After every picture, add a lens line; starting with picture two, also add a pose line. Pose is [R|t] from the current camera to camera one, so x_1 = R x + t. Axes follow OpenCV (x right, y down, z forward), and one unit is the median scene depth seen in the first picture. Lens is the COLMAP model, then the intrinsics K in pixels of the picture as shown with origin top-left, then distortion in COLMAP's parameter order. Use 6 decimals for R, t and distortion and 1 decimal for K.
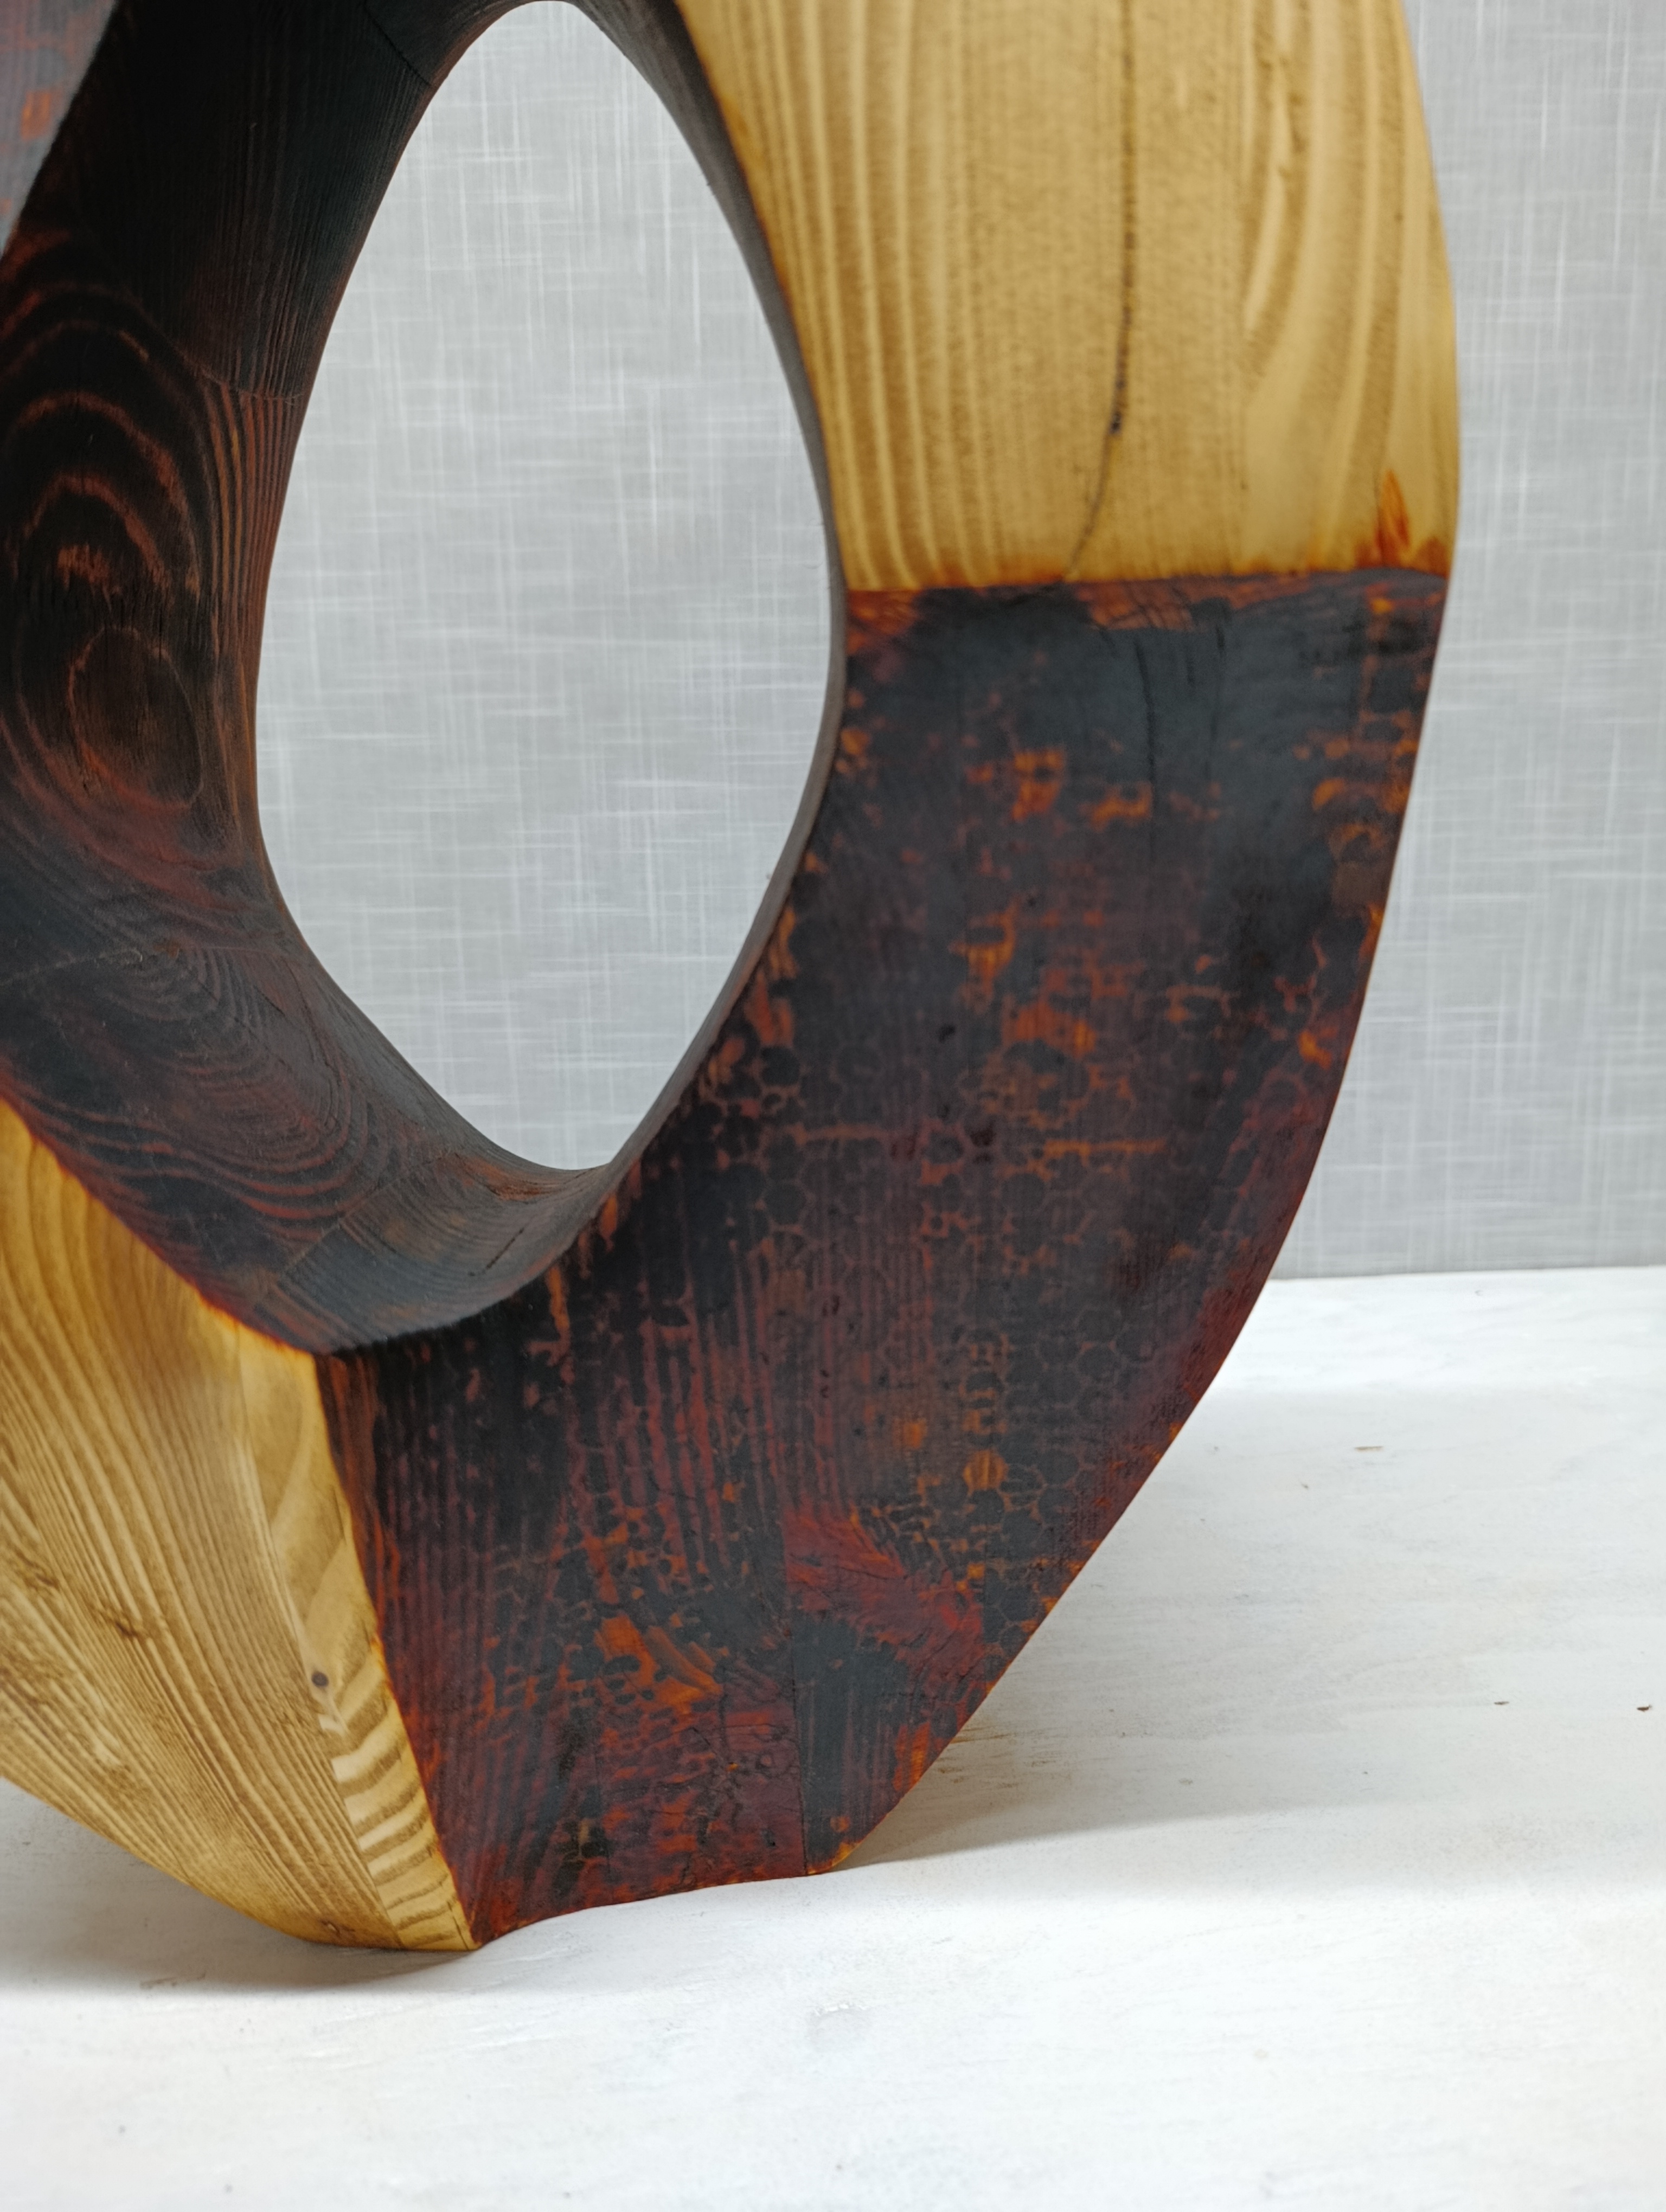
lens RADIAL K [[1544.6, 0, 870.9], [0, 1544.6, 1138.6], [0, 0, 1]] dist [-0.007462, -0.023995]
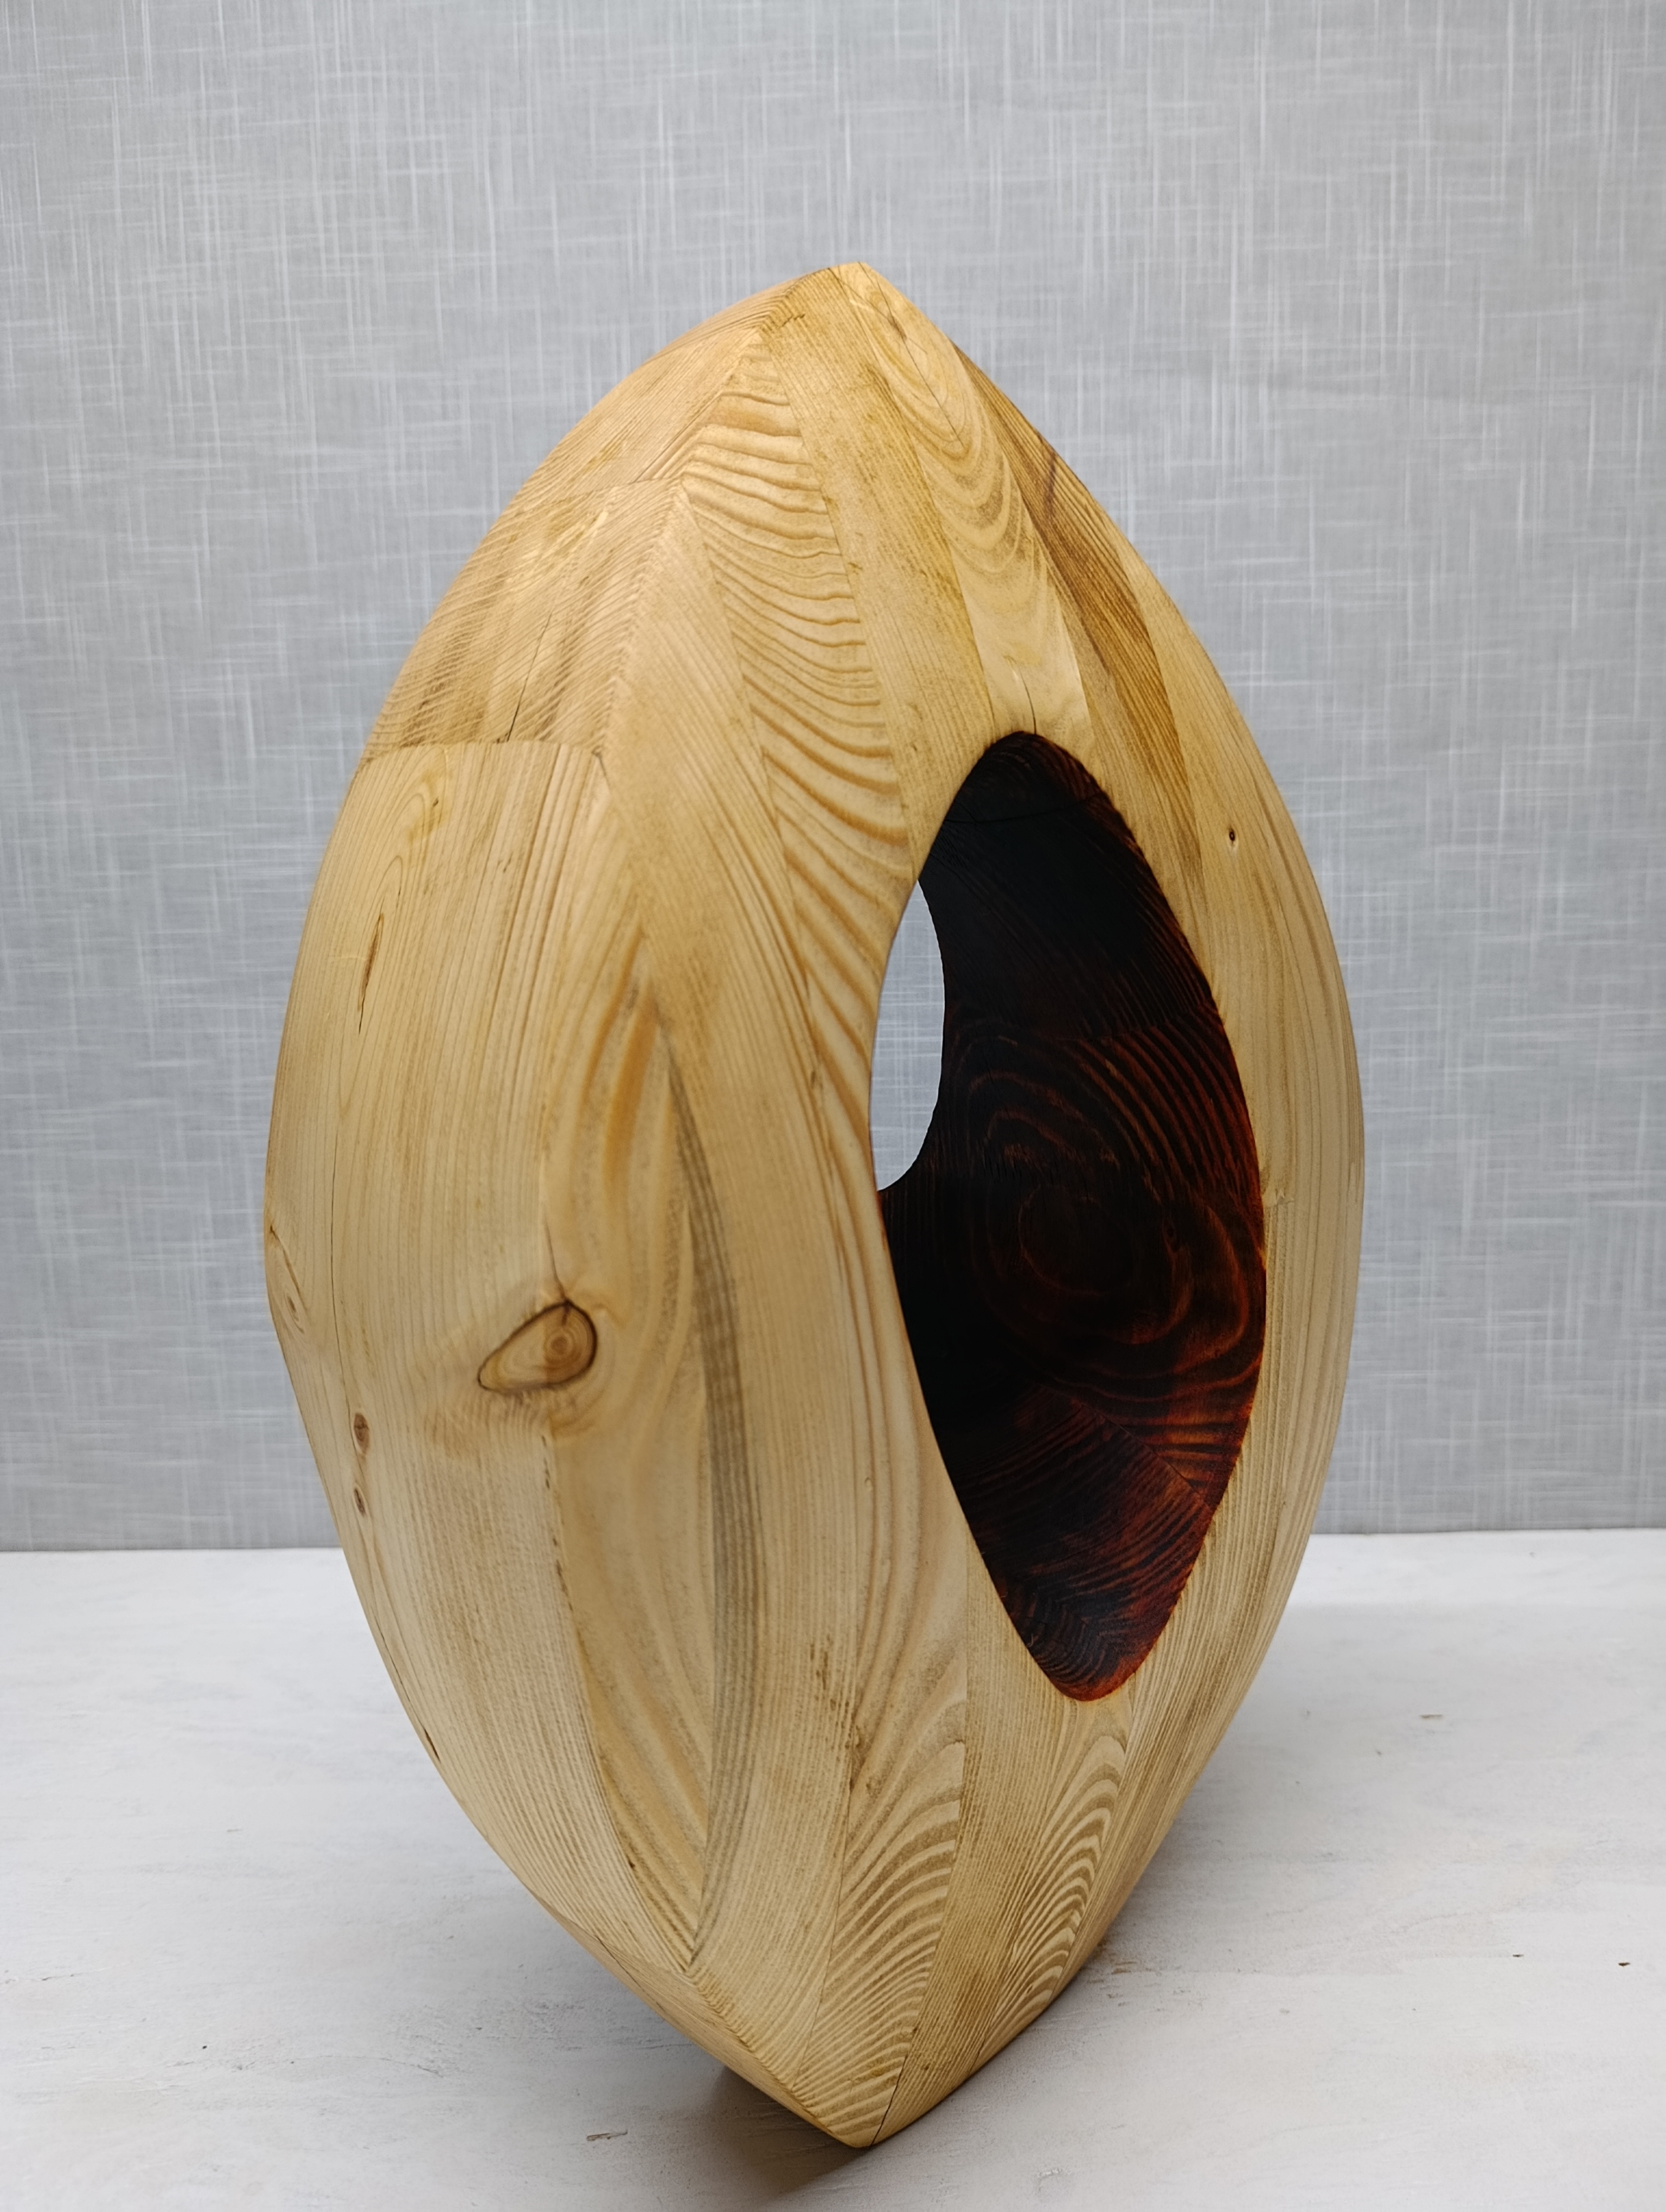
lens RADIAL K [[1544.6, 0, 856.1], [0, 1544.6, 1145.3], [0, 0, 1]] dist [-0.007462, -0.023995]
pose [[0.997711, 0.003834, -0.067520, -0.048411], [-0.007184, 0.998751, -0.049453, -0.153897], [0.067246, 0.049825, 0.996492, -0.237452]]
